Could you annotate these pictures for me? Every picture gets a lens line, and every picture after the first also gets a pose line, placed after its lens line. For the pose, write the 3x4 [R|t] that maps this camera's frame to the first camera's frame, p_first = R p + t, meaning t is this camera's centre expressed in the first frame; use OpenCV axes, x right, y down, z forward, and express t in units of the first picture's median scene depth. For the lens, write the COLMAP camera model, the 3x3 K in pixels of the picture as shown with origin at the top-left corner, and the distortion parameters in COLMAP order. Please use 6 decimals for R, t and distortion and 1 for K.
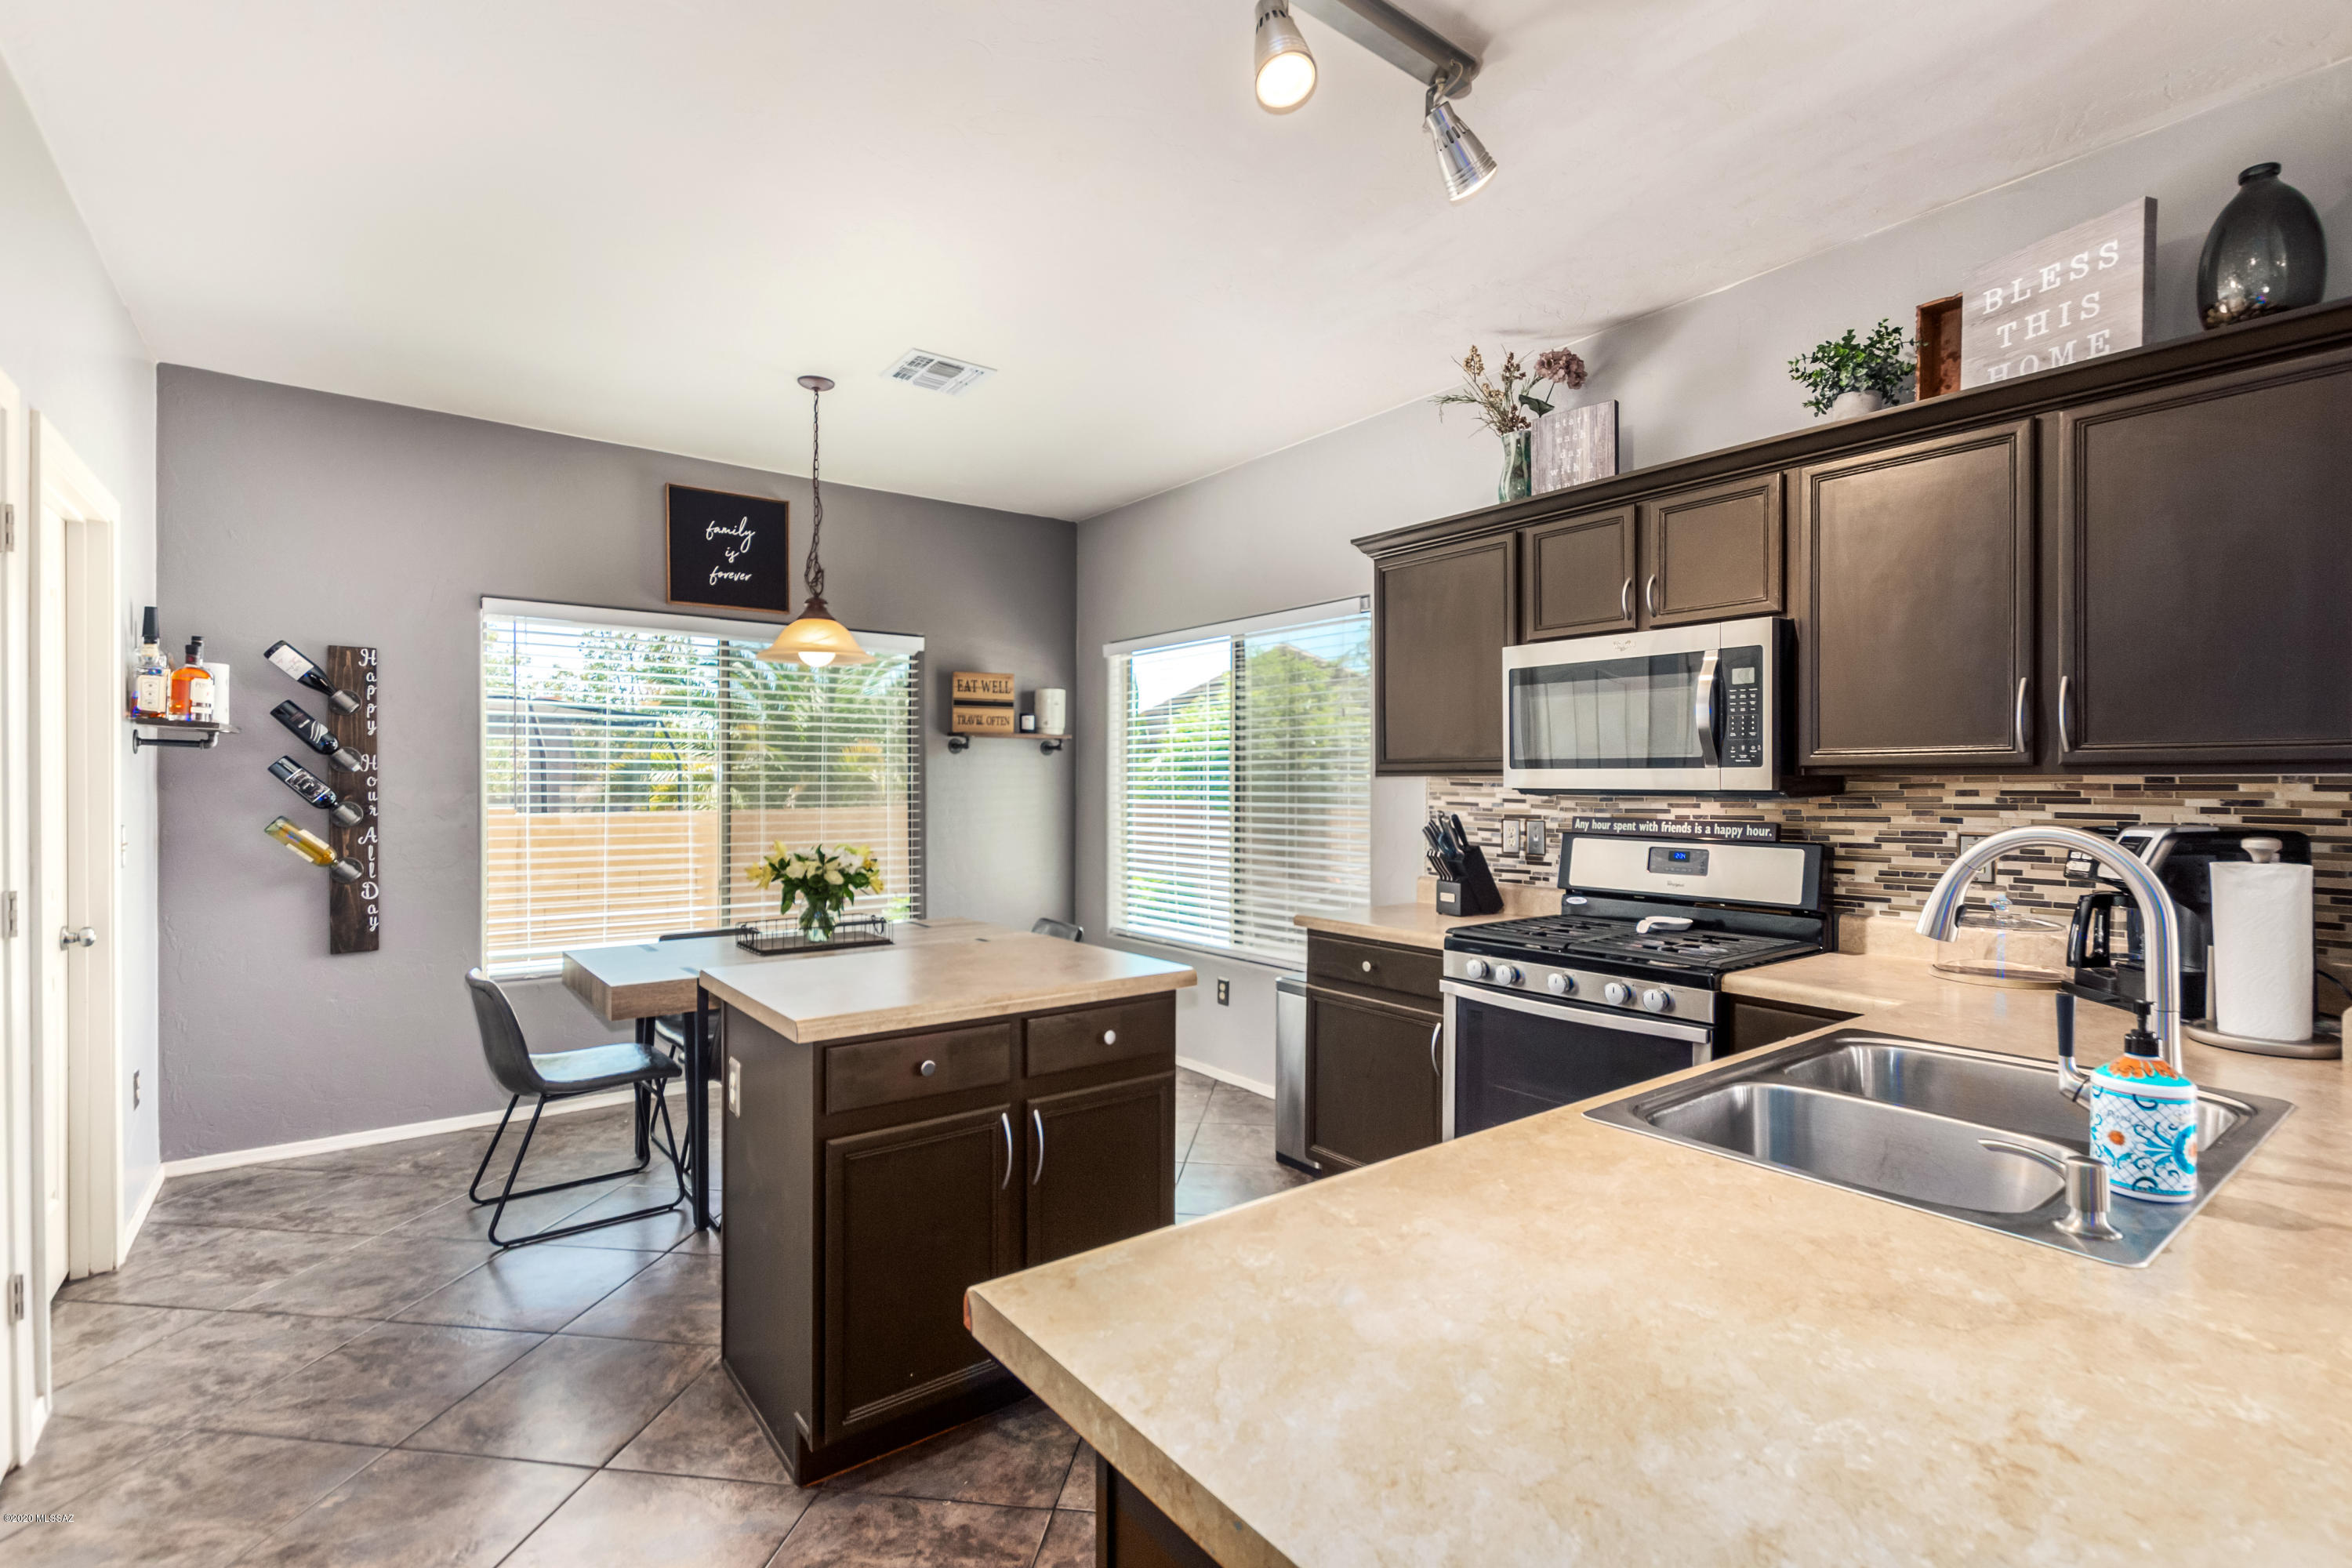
lens RADIAL K [[1069.1, 0, 1174.6], [0, 1069.1, 789.9], [0, 0, 1]] dist [0.002082, 0.000168]
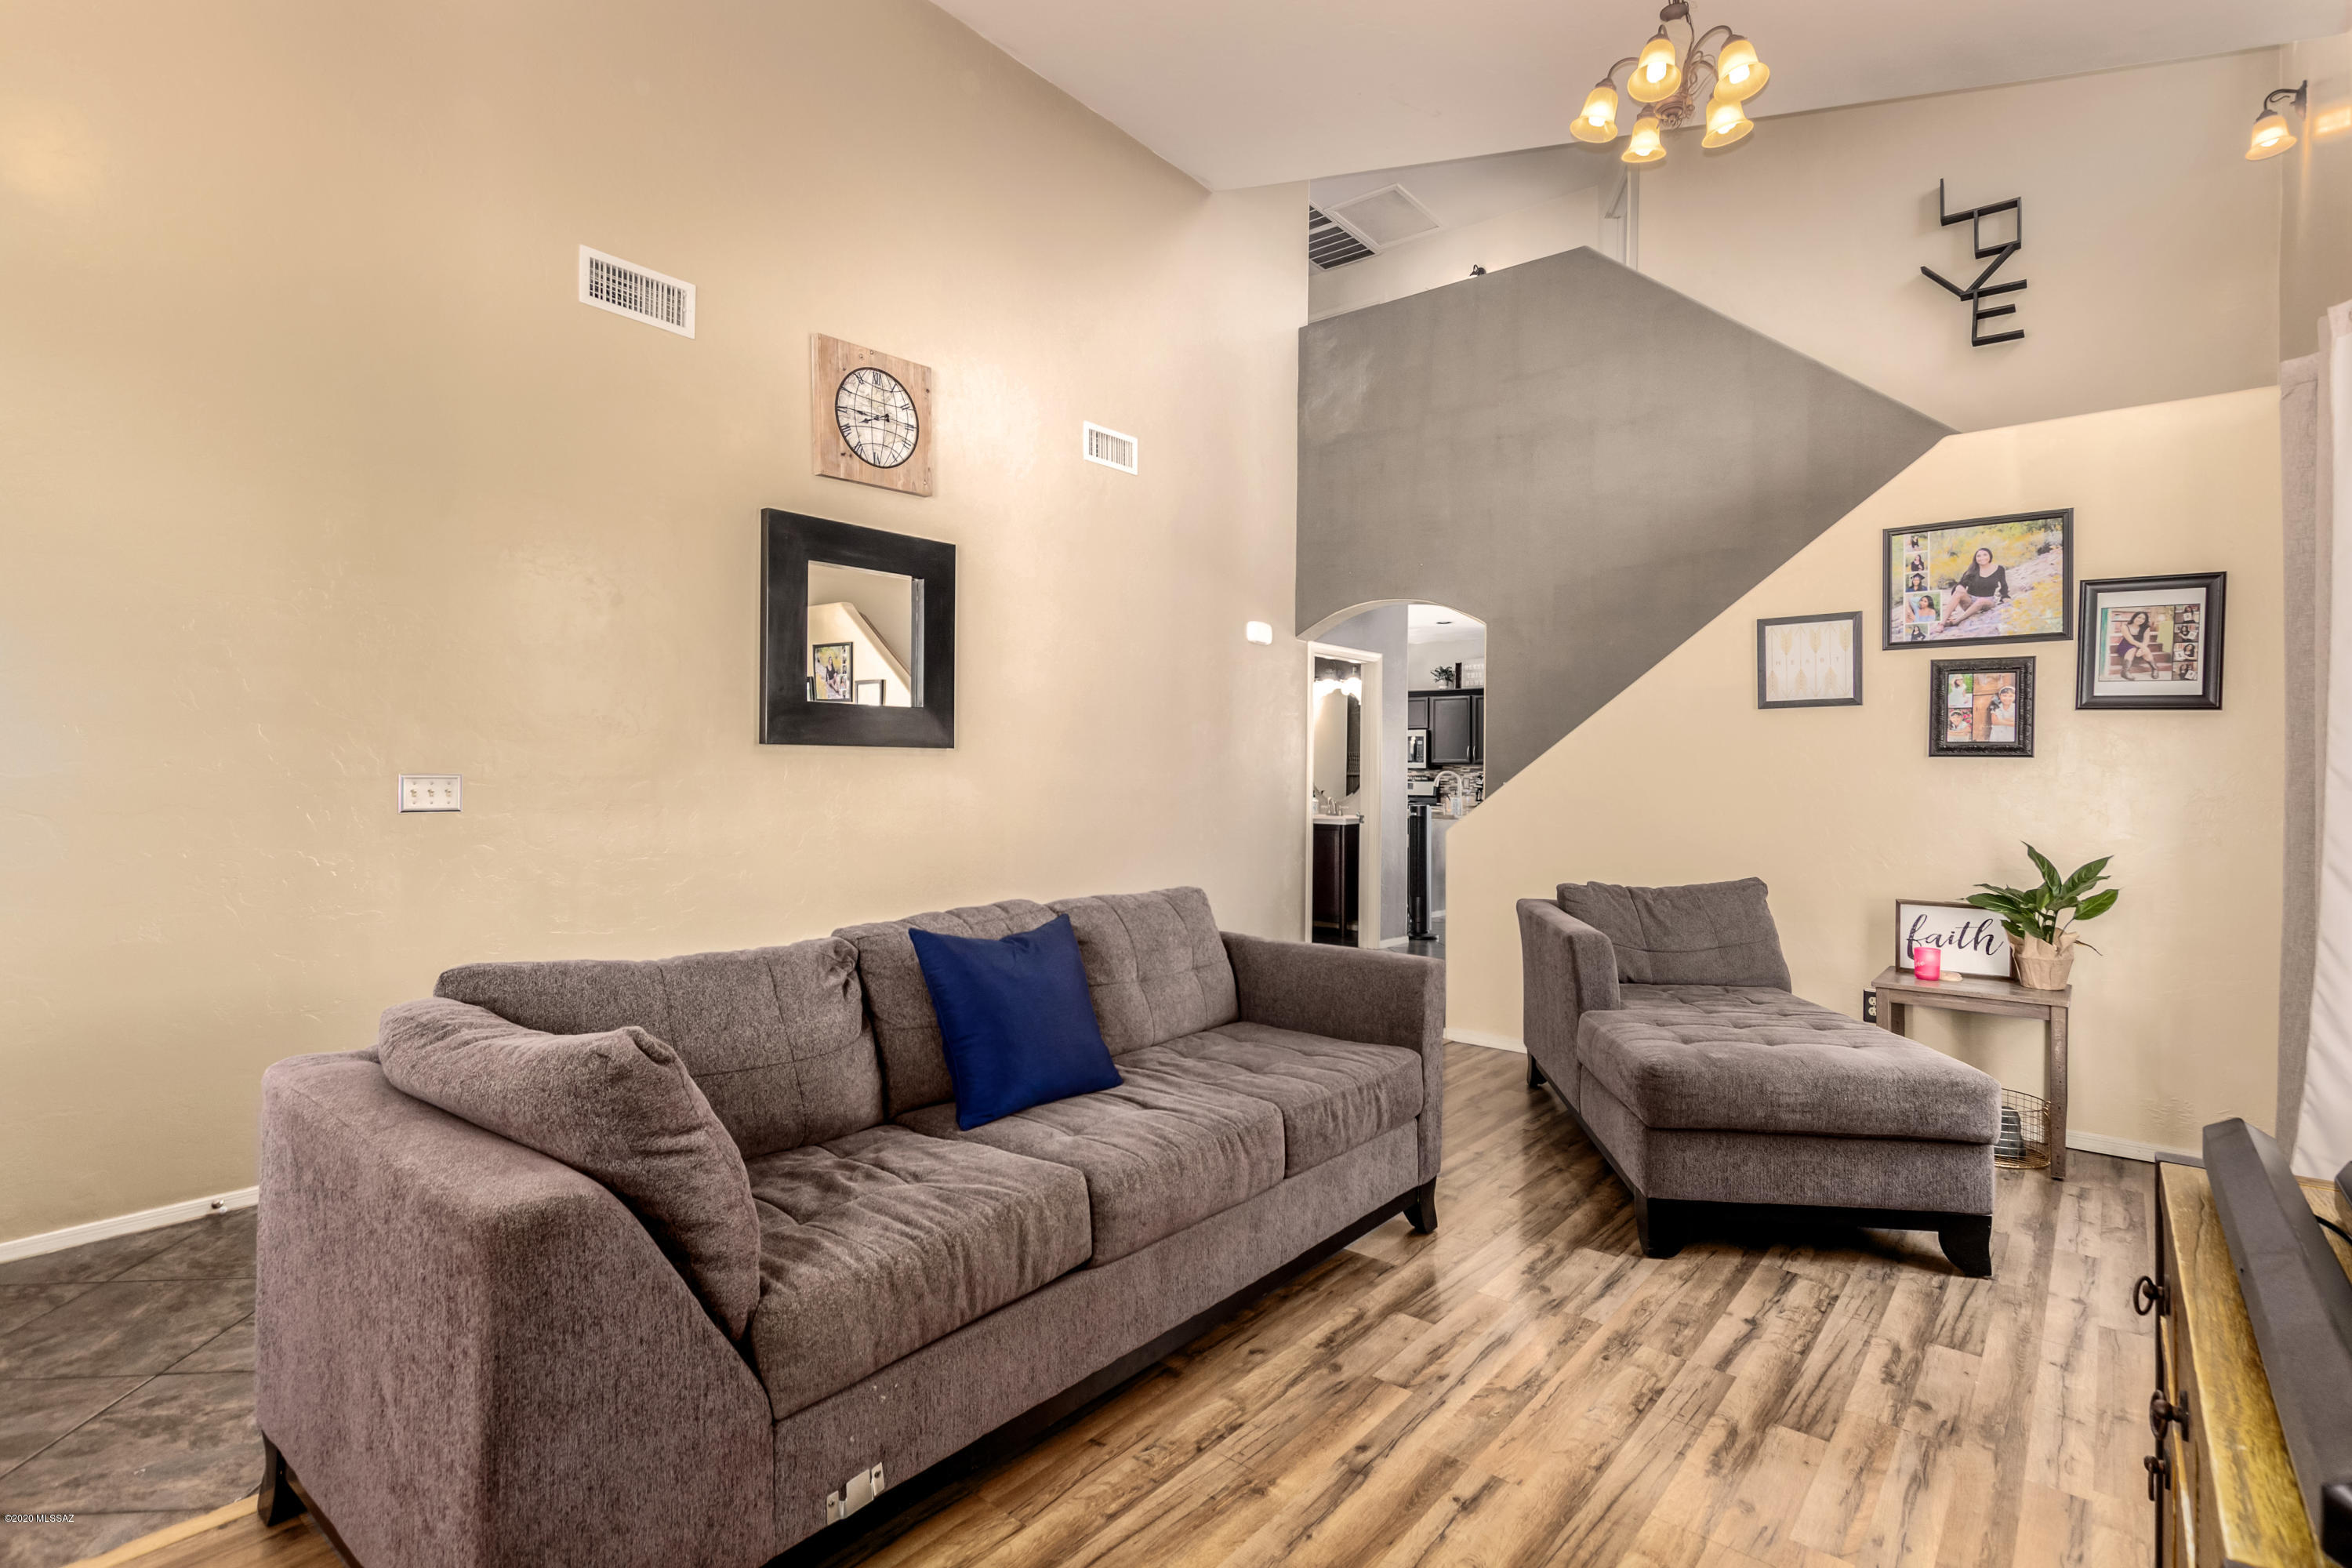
lens RADIAL K [[1069.1, 0, 1177.9], [0, 1069.1, 783.6], [0, 0, 1]] dist [0.002082, 0.000168]
pose [[0.977058, 0.005039, 0.212913, -1.419610], [-0.004752, 0.999987, -0.001860, 0.079715], [-0.212919, 0.000805, 0.977069, -3.176190]]
